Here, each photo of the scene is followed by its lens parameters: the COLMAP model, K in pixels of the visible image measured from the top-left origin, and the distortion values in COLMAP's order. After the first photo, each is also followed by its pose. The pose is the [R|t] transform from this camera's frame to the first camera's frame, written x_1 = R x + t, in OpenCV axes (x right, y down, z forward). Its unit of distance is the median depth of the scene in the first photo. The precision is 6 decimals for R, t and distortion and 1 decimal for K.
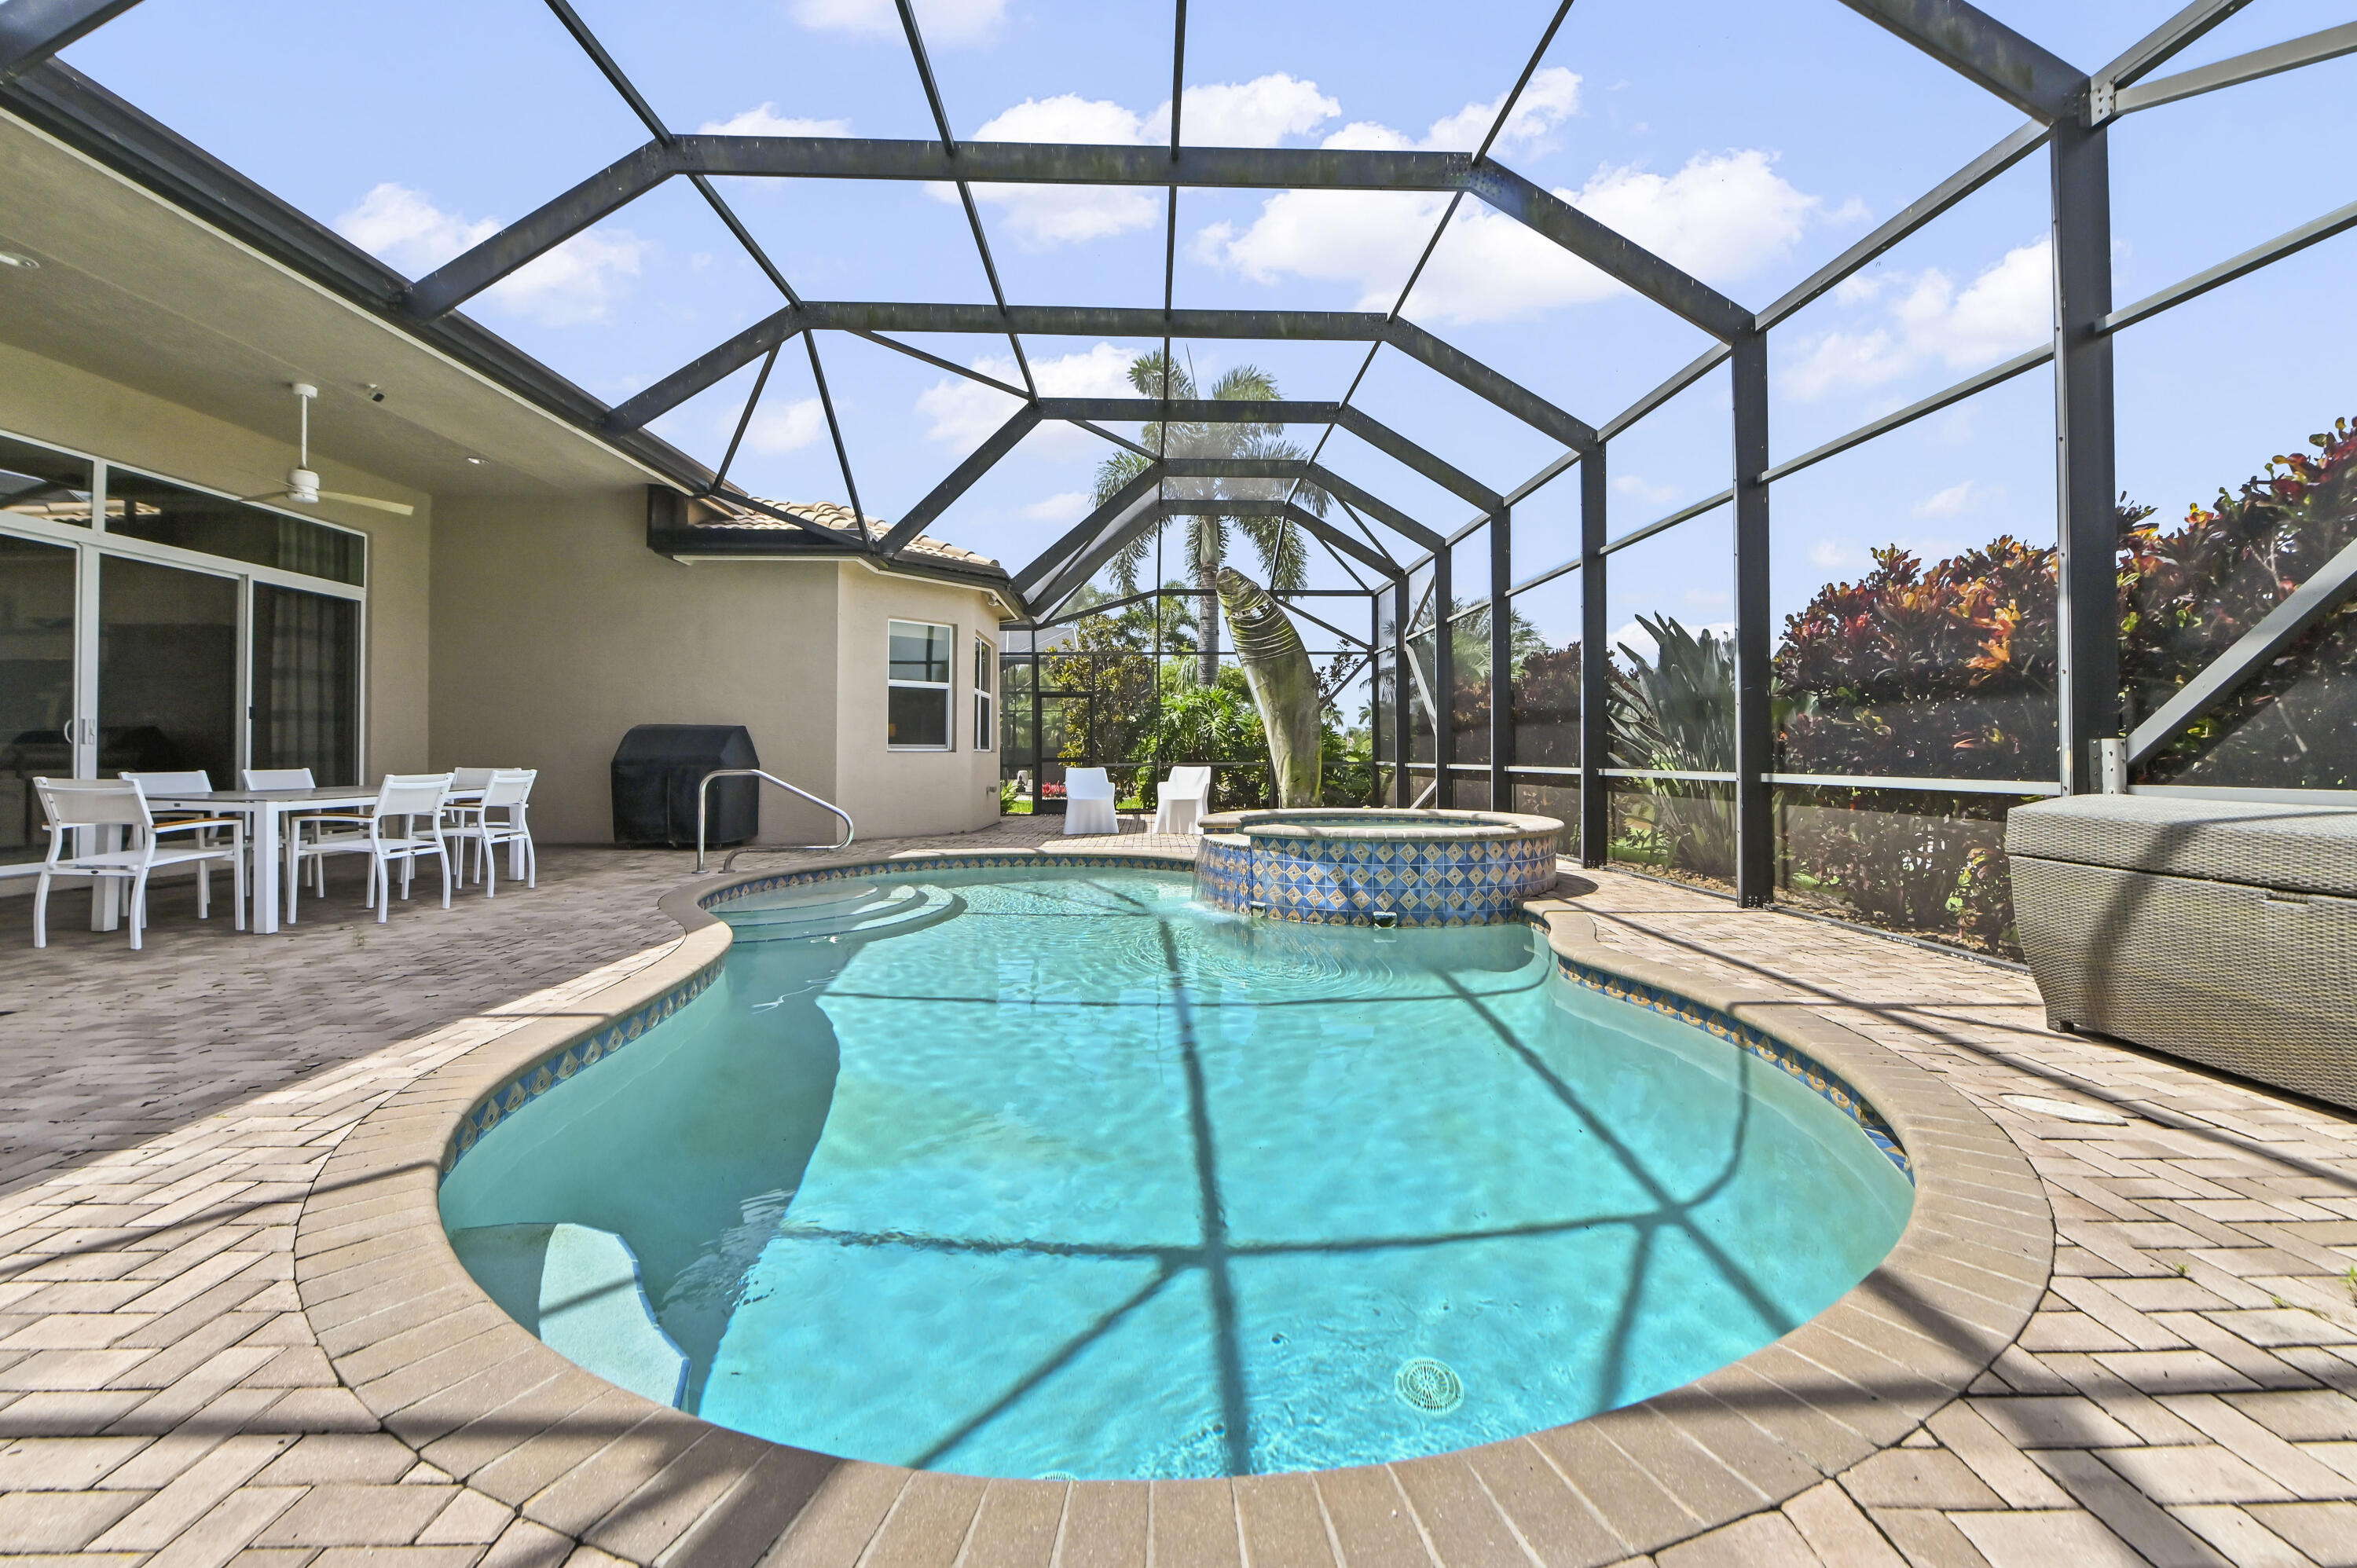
lens RADIAL K [[941.9, 0, 1177.6], [0, 941.9, 738.8], [0, 0, 1]] dist [-0.008306, 0.000132]
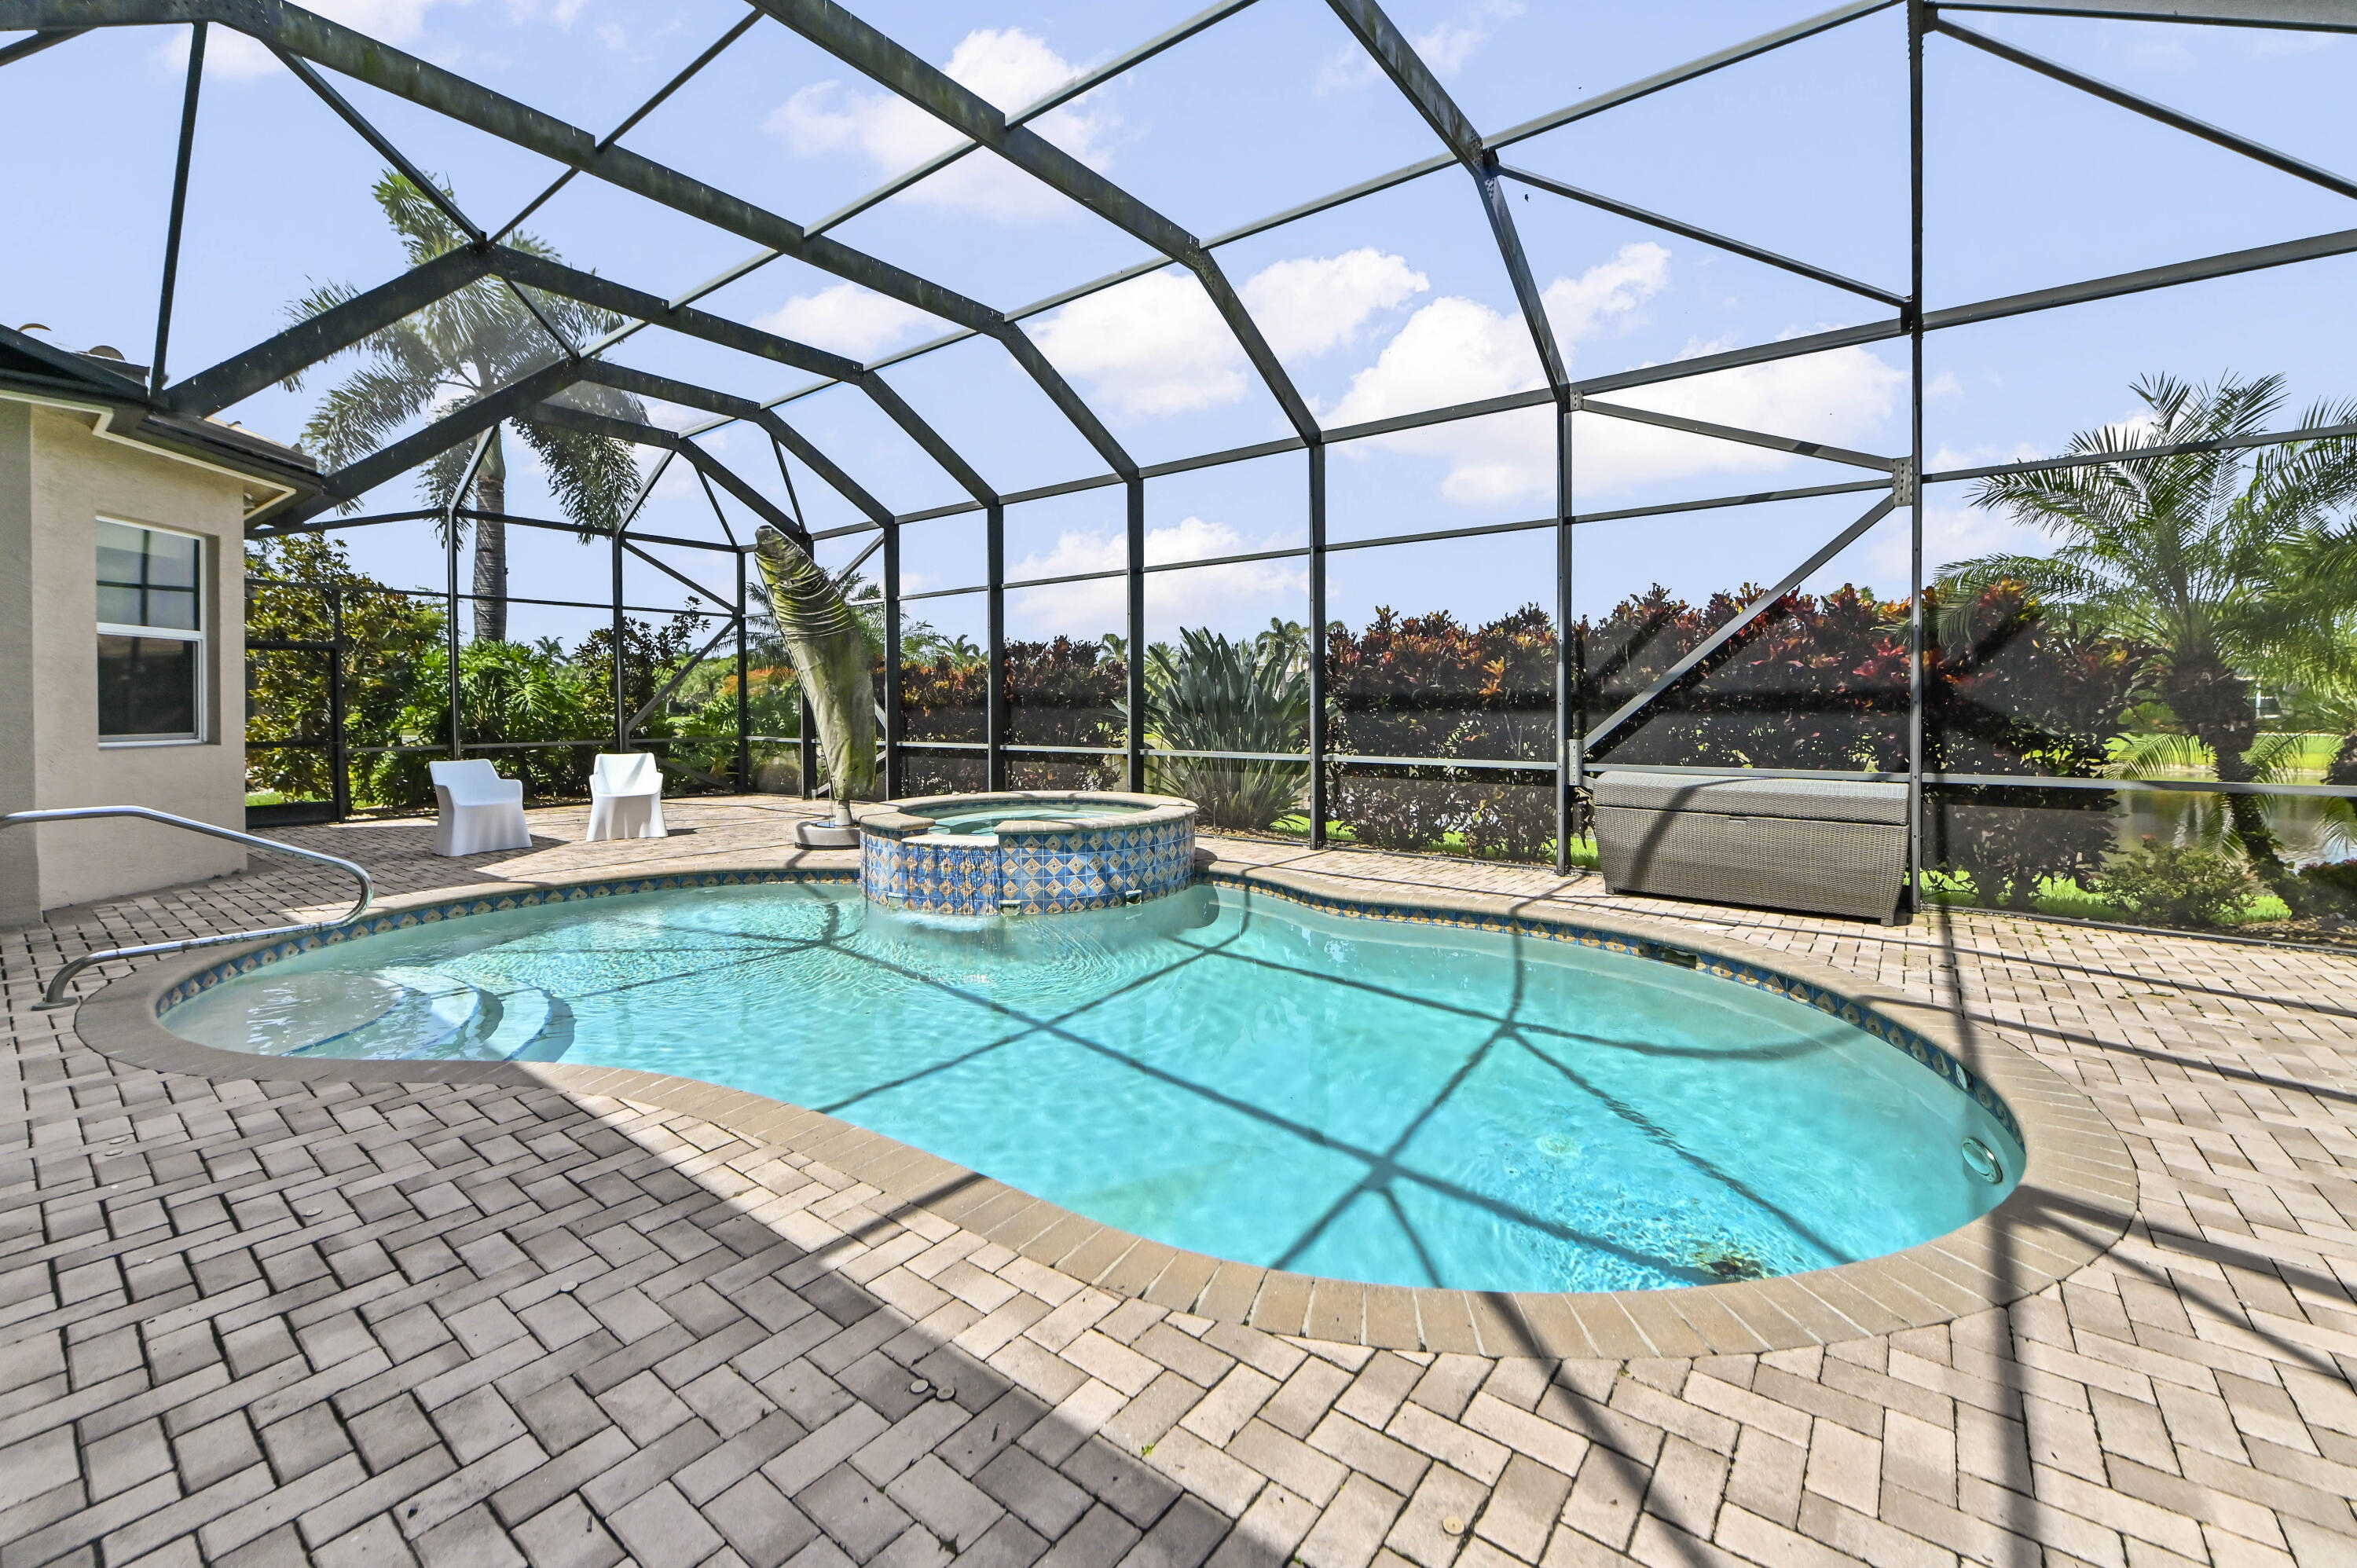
lens RADIAL K [[954.7, 0, 1184.2], [0, 954.7, 715.6], [0, 0, 1]] dist [-0.002955, -0.000391]
pose [[0.630128, -0.006307, 0.776466, -0.613013], [-0.012009, 0.999768, 0.017867, -0.045068], [-0.776398, -0.020583, 0.629906, 0.233573]]
